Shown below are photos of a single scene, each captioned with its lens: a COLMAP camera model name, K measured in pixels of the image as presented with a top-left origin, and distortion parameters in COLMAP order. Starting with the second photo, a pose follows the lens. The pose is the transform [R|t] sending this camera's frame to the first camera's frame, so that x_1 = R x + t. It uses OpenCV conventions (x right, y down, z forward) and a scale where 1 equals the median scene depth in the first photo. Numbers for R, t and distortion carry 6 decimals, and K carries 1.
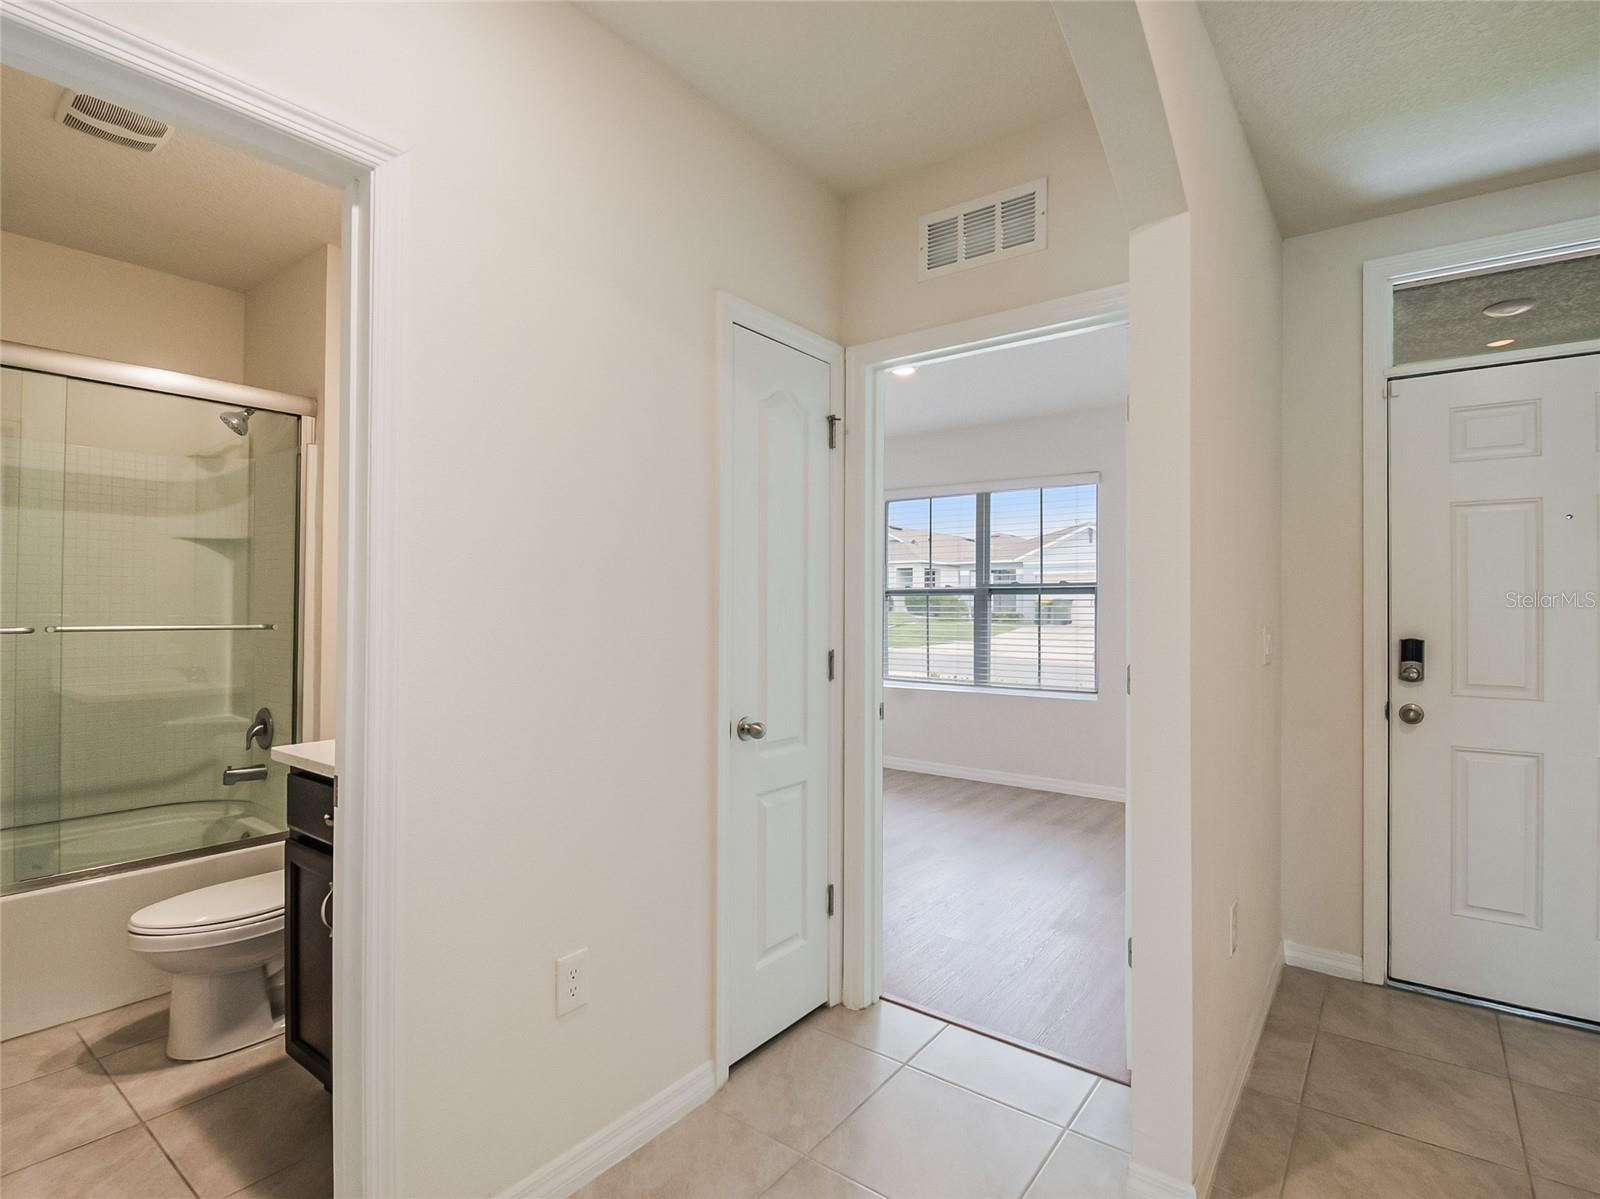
lens RADIAL K [[815.3, 0, 811.0], [0, 815.3, 591.9], [0, 0, 1]] dist [0.030762, -0.026779]
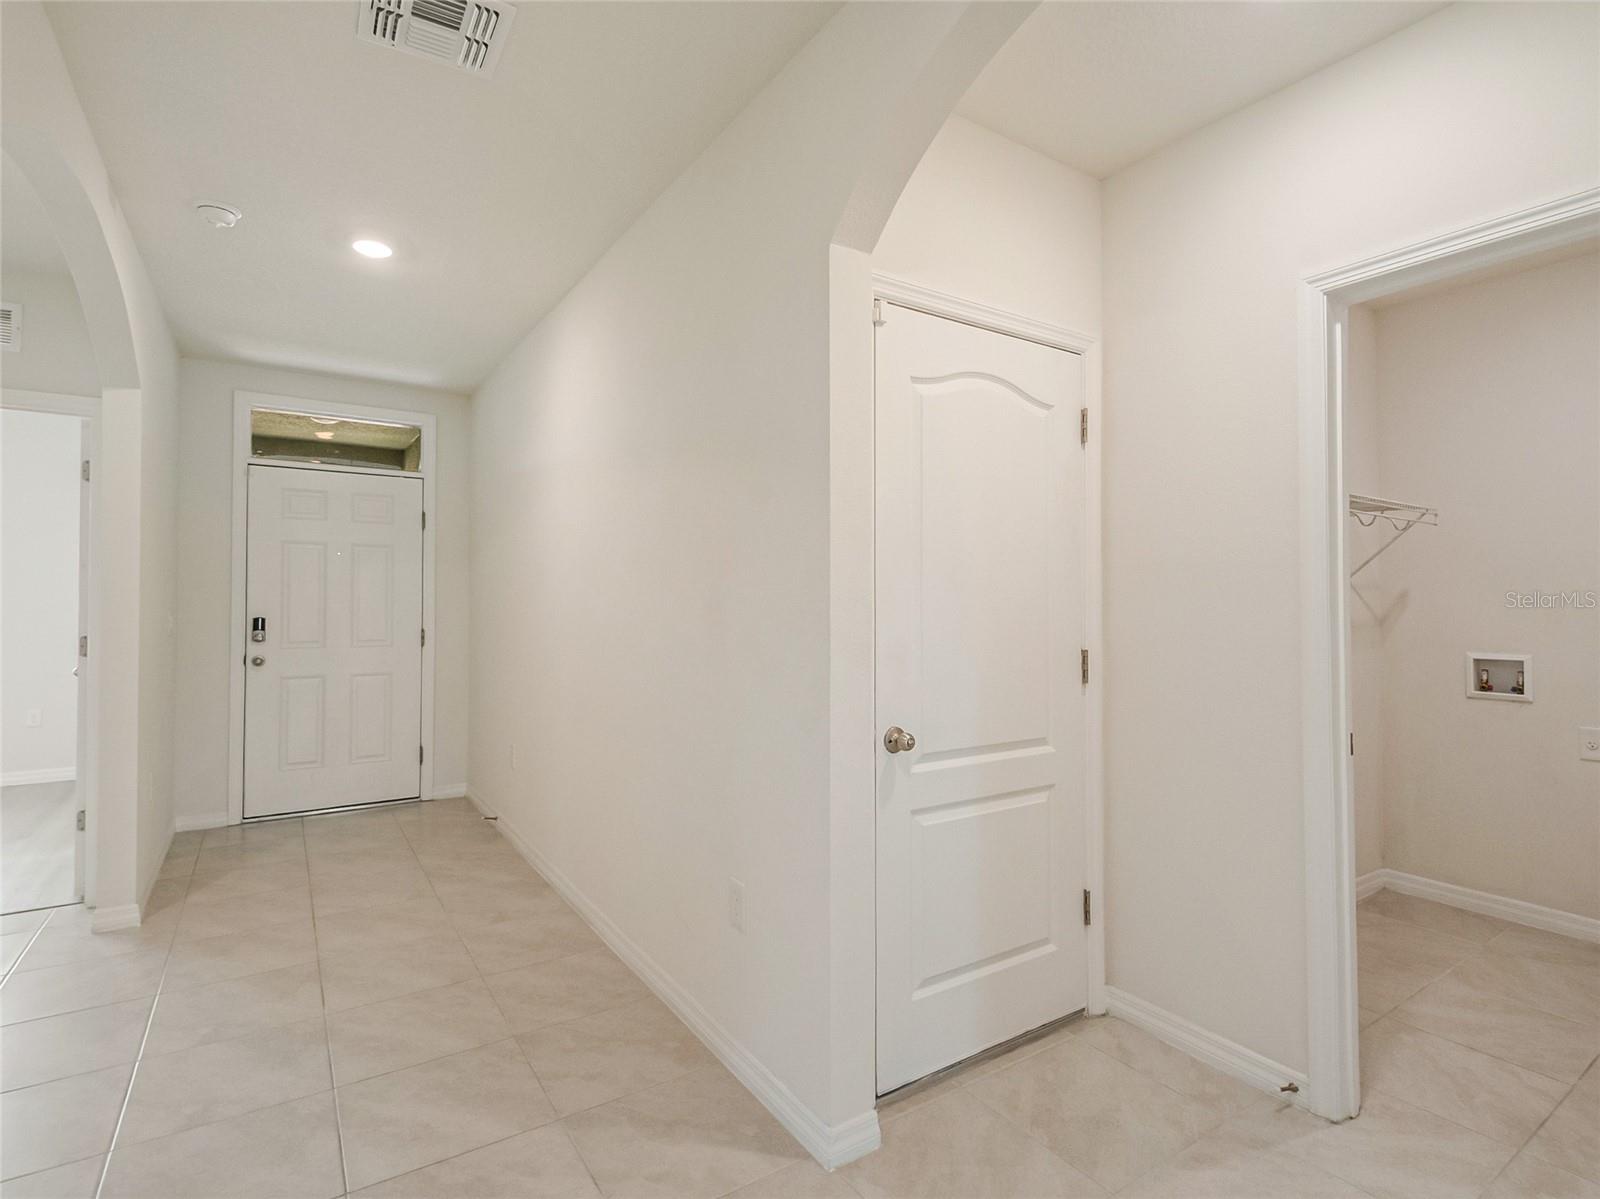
lens RADIAL K [[801.4, 0, 836.1], [0, 801.4, 593.9], [0, 0, 1]] dist [-0.001448, -0.020927]
pose [[0.330272, 0.005126, 0.943872, -0.399824], [-0.016513, 0.999864, 0.000348, -0.011996], [-0.943741, -0.015701, 0.330311, -0.619986]]
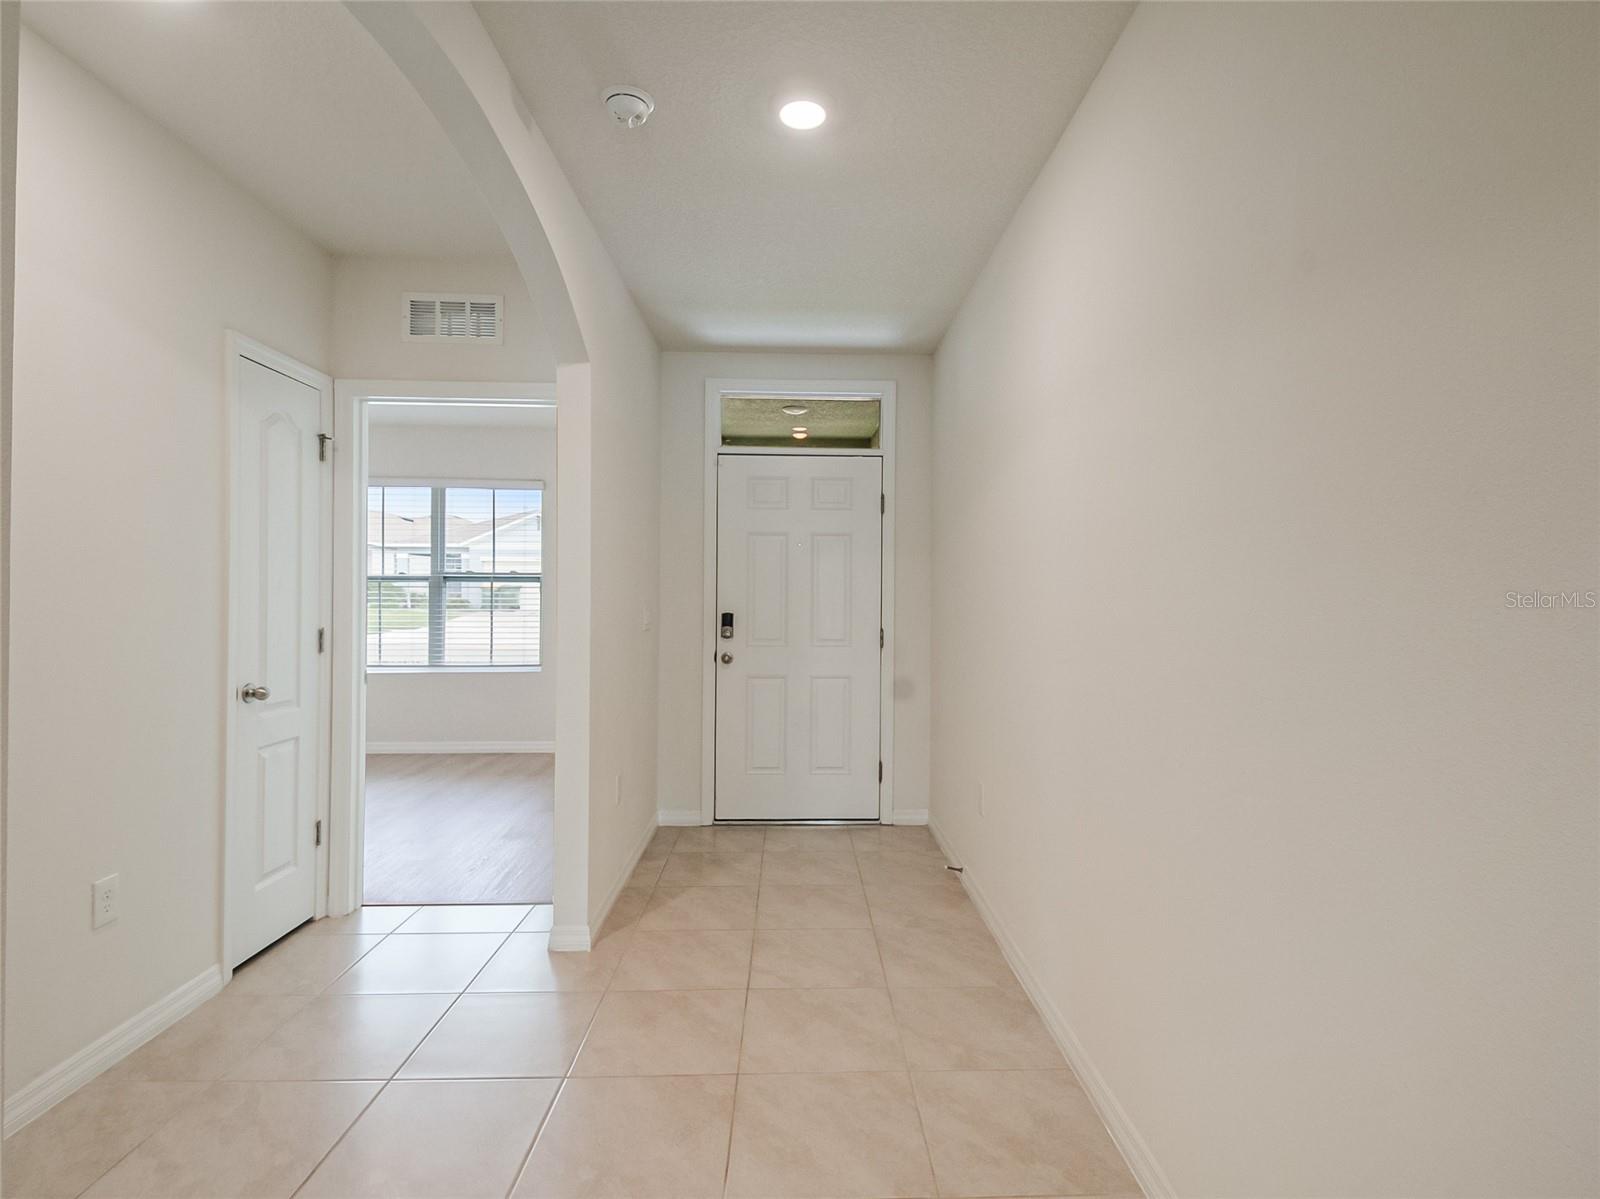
lens RADIAL K [[815.3, 0, 811.0], [0, 815.3, 591.9], [0, 0, 1]] dist [0.030762, -0.026779]
pose [[0.794965, 0.003476, 0.606646, -0.121403], [-0.013569, 0.999835, 0.012052, -0.006689], [-0.606504, -0.017812, 0.794881, -0.364946]]
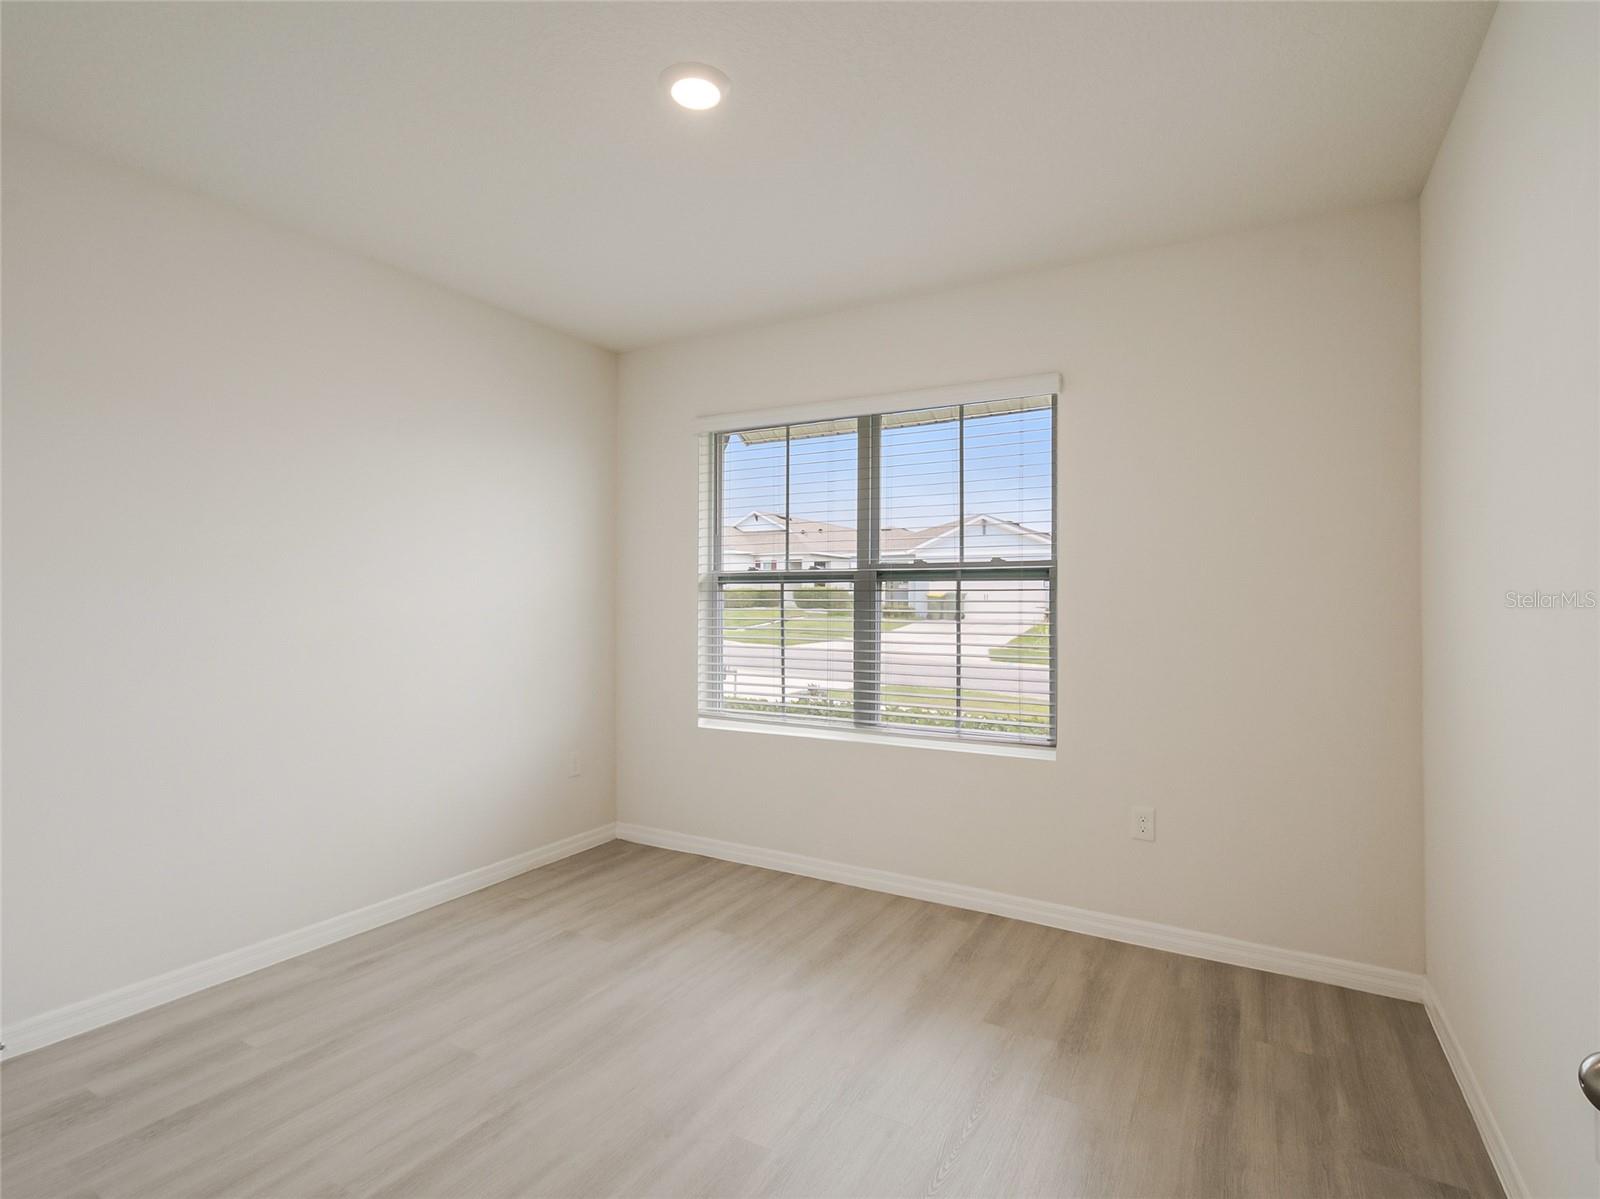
lens RADIAL K [[836.3, 0, 797.8], [0, 836.3, 591.7], [0, 0, 1]] dist [0.119174, -0.040724]
pose [[0.993156, 0.000973, 0.116795, 0.178203], [-0.001686, 0.999980, 0.006013, 0.016003], [-0.116787, -0.006169, 0.993138, 0.802982]]
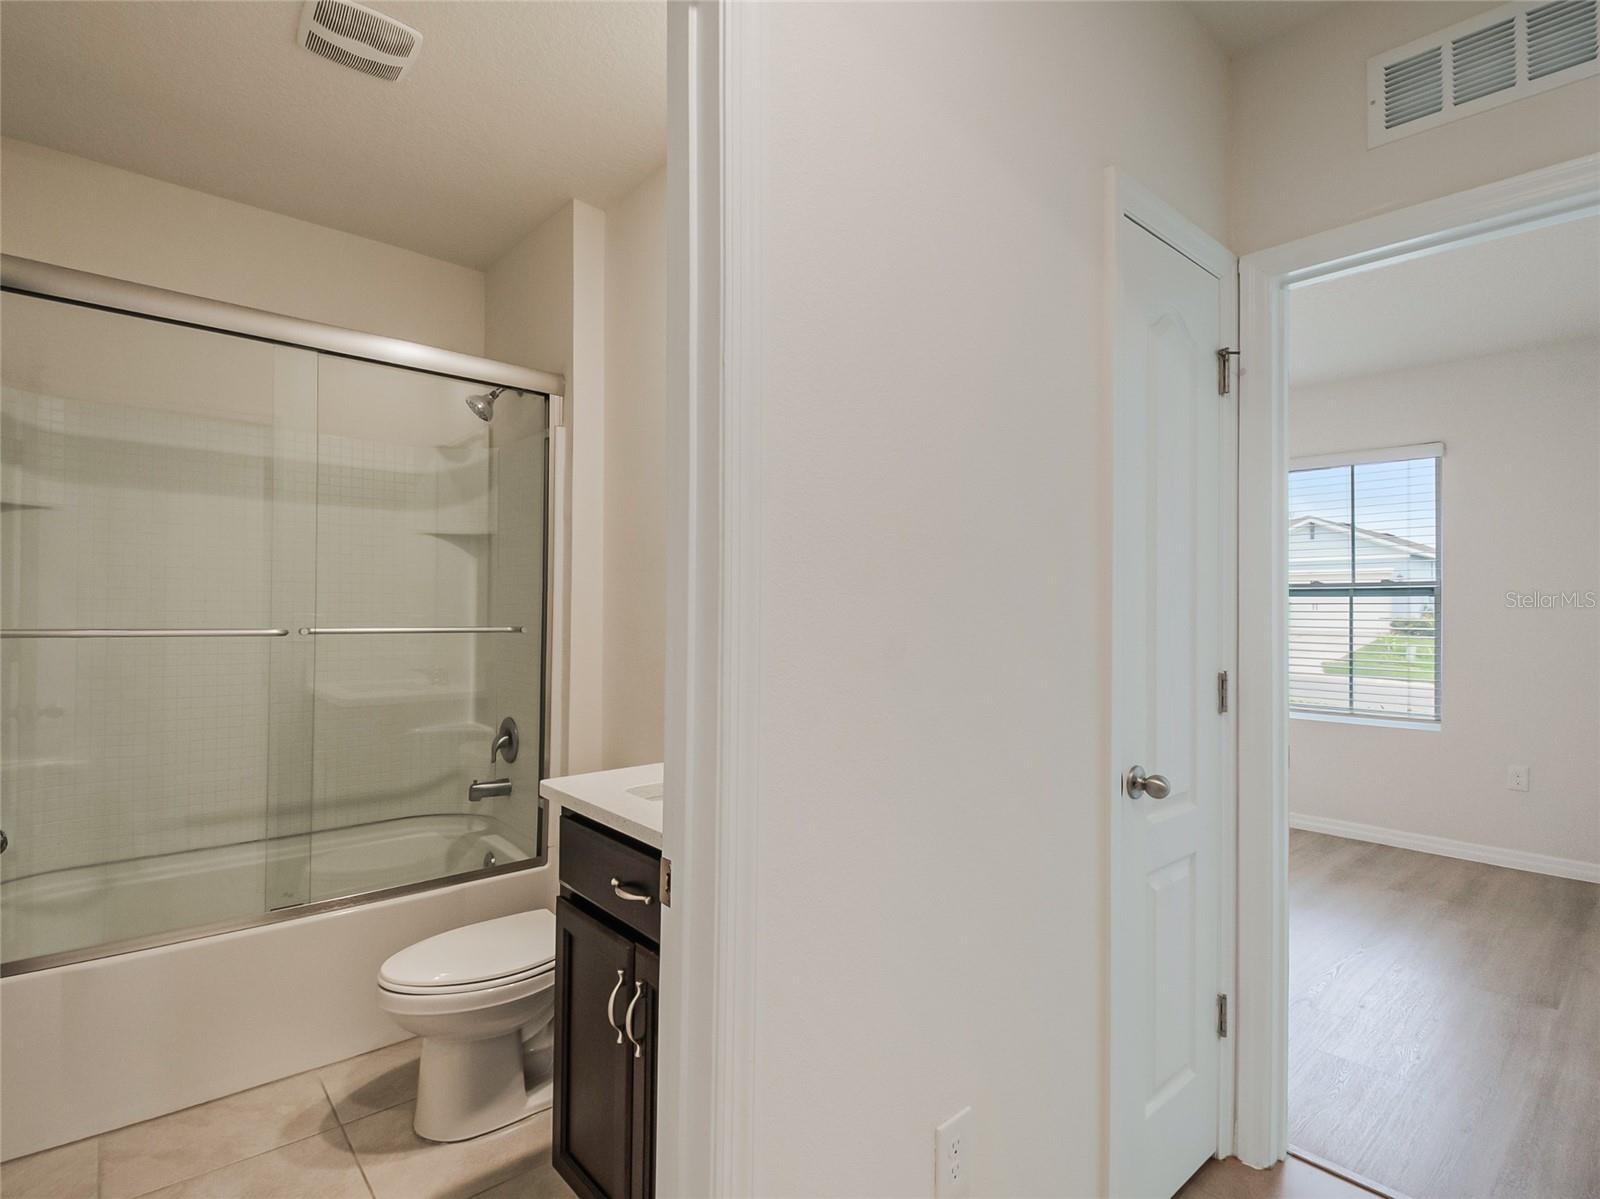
lens RADIAL K [[821.2, 0, 814.5], [0, 821.2, 594.5], [0, 0, 1]] dist [0.032223, -0.013926]
pose [[0.980270, 0.002202, -0.197651, -0.164299], [-0.002009, 0.999997, 0.001180, 0.002306], [0.197653, -0.000760, 0.980272, 0.181986]]
